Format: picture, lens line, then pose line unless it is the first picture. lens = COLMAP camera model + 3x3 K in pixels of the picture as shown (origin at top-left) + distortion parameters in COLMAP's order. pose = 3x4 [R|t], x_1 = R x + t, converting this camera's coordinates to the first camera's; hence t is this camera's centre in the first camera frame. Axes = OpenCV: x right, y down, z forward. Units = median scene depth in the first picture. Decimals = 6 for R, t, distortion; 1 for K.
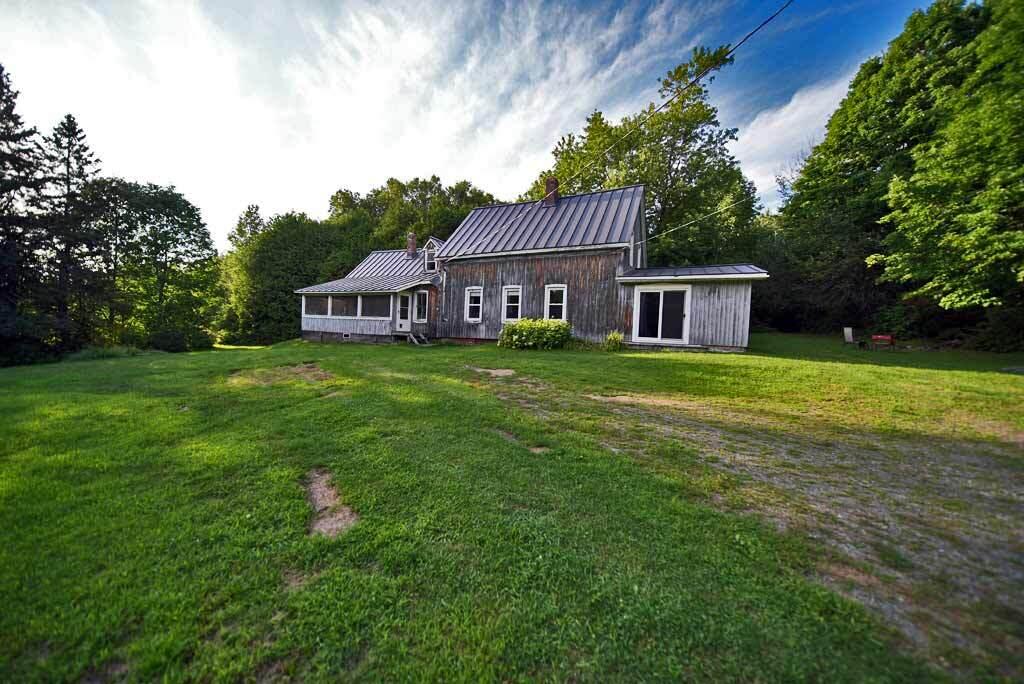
lens RADIAL K [[355.9, 0, 512.8], [0, 355.9, 346.3], [0, 0, 1]] dist [-0.007844, 0.000002]
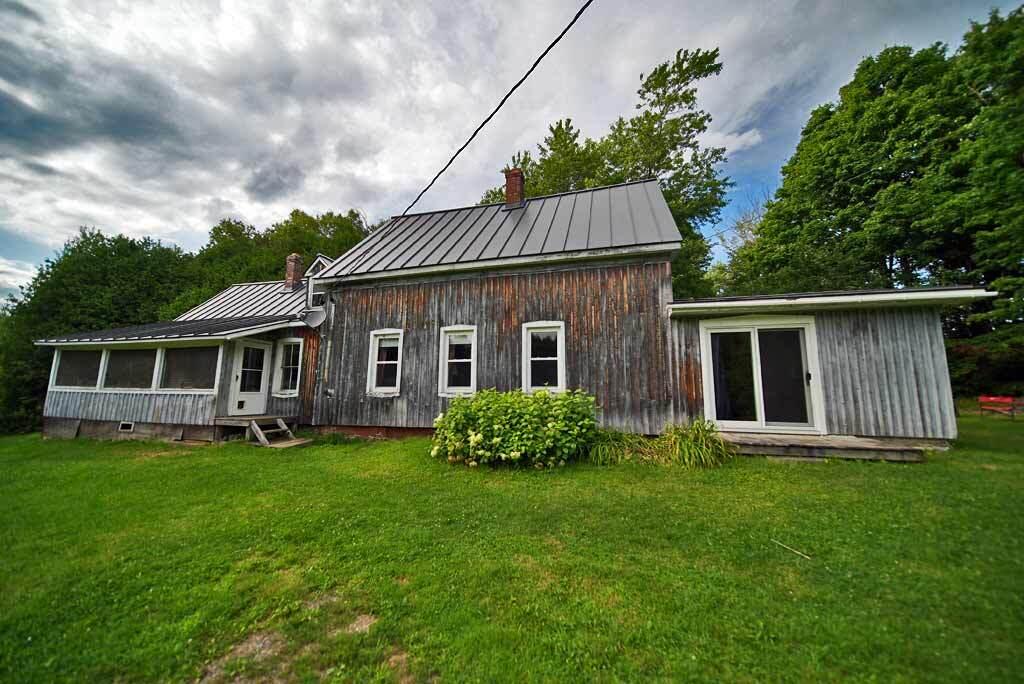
lens RADIAL K [[355.9, 0, 512.8], [0, 355.9, 346.3], [0, 0, 1]] dist [-0.007844, 0.000002]
pose [[0.982447, -0.007381, 0.186398, -0.020861], [0.036977, 0.987095, -0.155807, -0.050335], [-0.182842, 0.159965, 0.970041, 0.444937]]
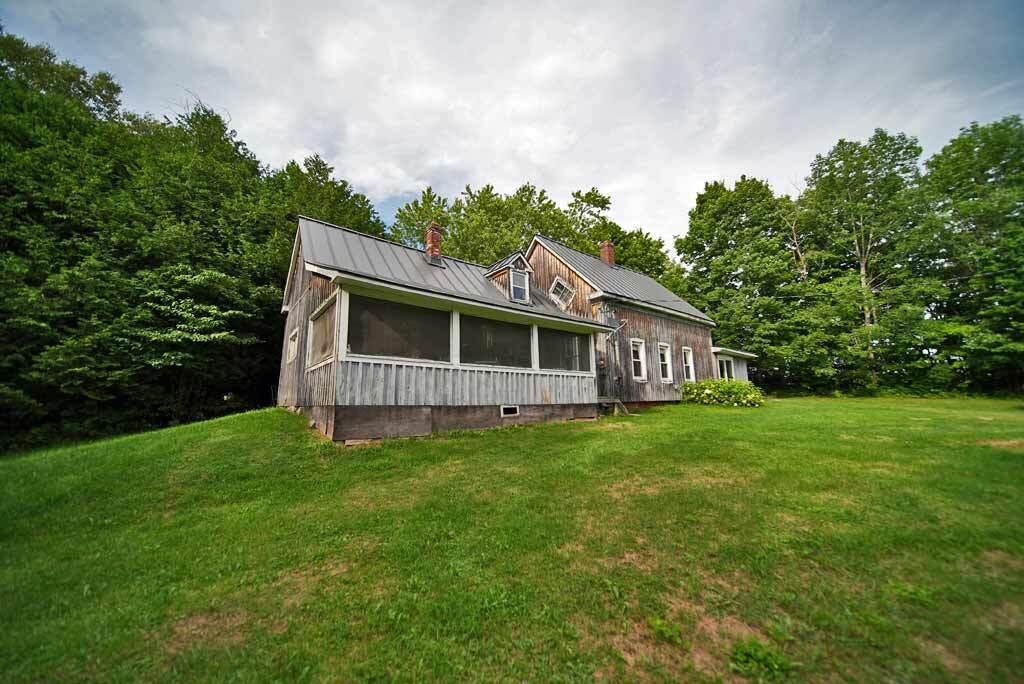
lens RADIAL K [[355.9, 0, 512.8], [0, 355.9, 346.3], [0, 0, 1]] dist [-0.007844, 0.000002]
pose [[0.428684, 0.093524, 0.898601, -0.980554], [0.059407, 0.989557, -0.131331, -0.057541], [-0.901499, 0.109682, 0.418651, 0.917324]]
